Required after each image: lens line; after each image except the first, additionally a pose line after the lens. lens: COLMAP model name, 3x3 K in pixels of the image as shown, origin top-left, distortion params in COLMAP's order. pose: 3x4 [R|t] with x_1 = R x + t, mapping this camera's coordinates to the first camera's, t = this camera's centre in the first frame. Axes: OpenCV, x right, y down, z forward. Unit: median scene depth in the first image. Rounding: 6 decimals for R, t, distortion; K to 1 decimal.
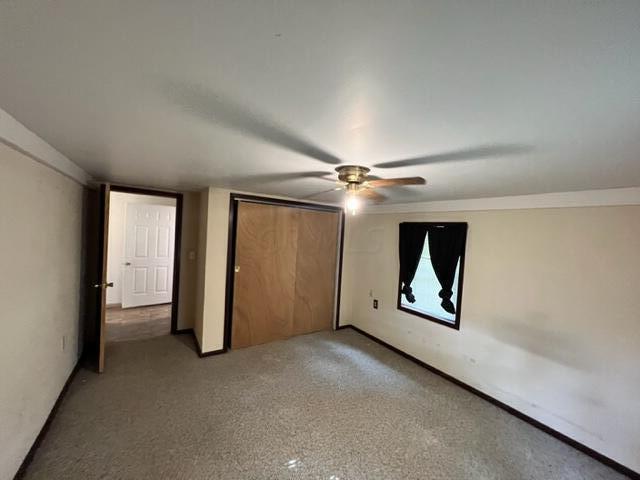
lens RADIAL K [[257.0, 0, 318.5], [0, 257.0, 240.8], [0, 0, 1]] dist [-0.003800, 0.001076]
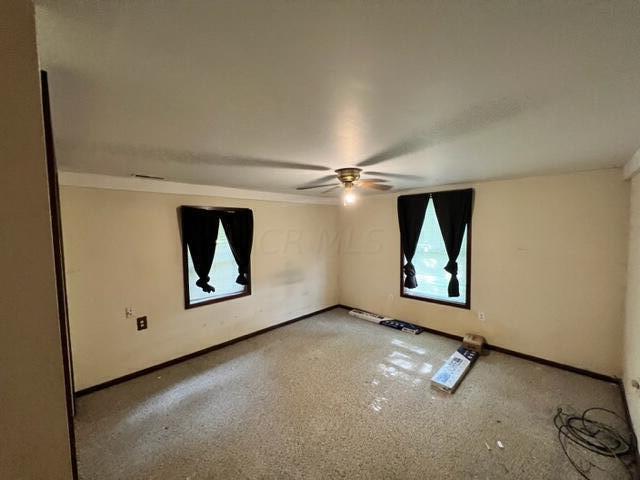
lens RADIAL K [[257.0, 0, 318.4], [0, 257.0, 237.9], [0, 0, 1]] dist [-0.003800, 0.001076]
pose [[-0.205178, -0.108807, 0.972658, -0.690038], [0.029196, 0.992678, 0.117205, -0.064560], [-0.978289, 0.052445, -0.200500, 0.878394]]
